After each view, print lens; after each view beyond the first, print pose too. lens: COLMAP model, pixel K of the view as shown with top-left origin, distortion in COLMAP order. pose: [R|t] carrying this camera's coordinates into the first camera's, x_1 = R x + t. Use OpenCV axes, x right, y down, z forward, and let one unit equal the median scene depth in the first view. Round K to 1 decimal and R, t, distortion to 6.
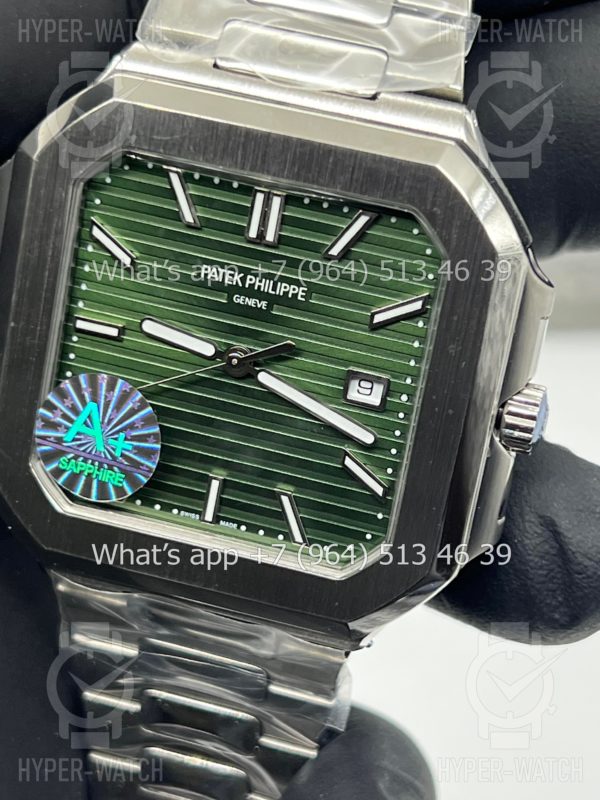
lens RADIAL K [[1857.3, 0, 300.0], [0, 1857.3, 400.0], [0, 0, 1]] dist [0.057615, 0.196772]
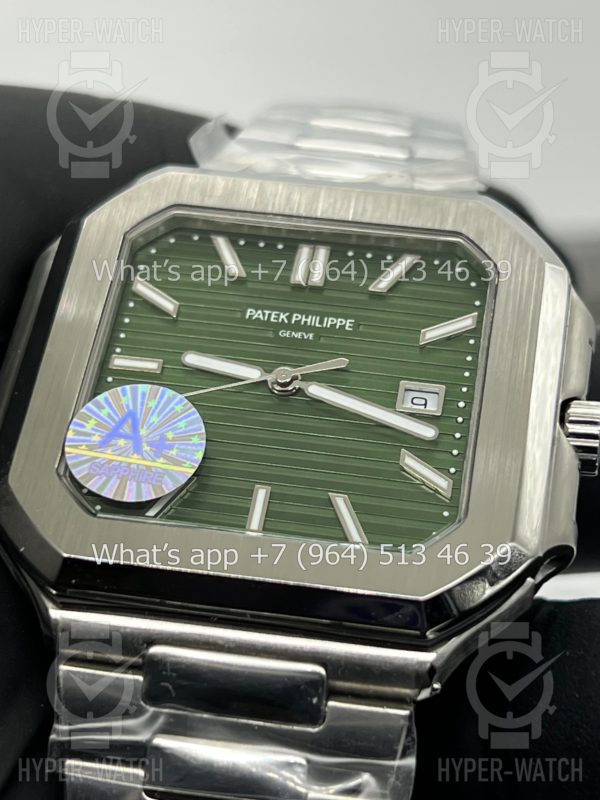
lens RADIAL K [[1857.3, 0, 300.0], [0, 1857.3, 400.0], [0, 0, 1]] dist [0.057615, 0.196772]
pose [[0.988246, 0.068922, 0.136456, -0.157910], [0.053764, 0.678891, -0.732268, 0.696637], [-0.143109, 0.730997, 0.667206, 0.364050]]
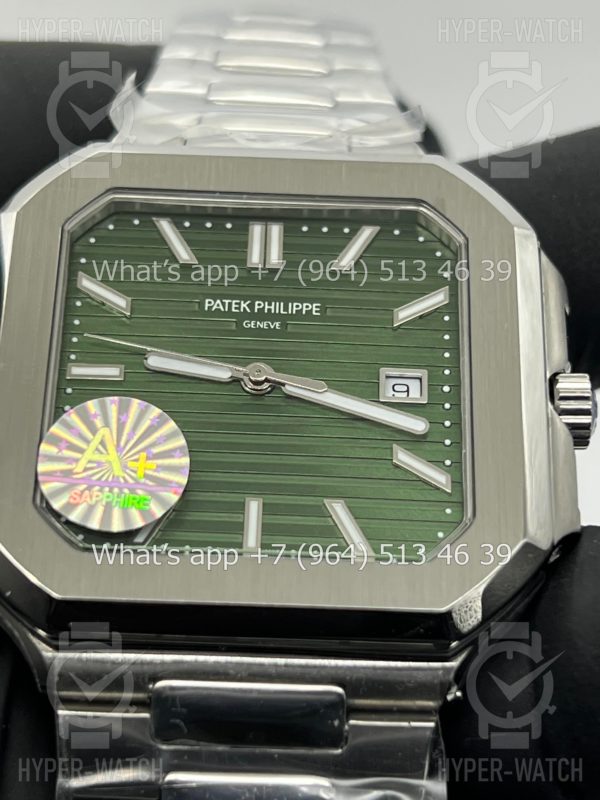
lens RADIAL K [[1857.3, 0, 300.0], [0, 1857.3, 400.0], [0, 0, 1]] dist [0.057615, 0.196772]
pose [[0.961686, -0.028978, 0.272616, -0.263445], [0.205122, 0.735803, -0.645382, 0.579579], [-0.181890, 0.676575, 0.713556, 0.357978]]
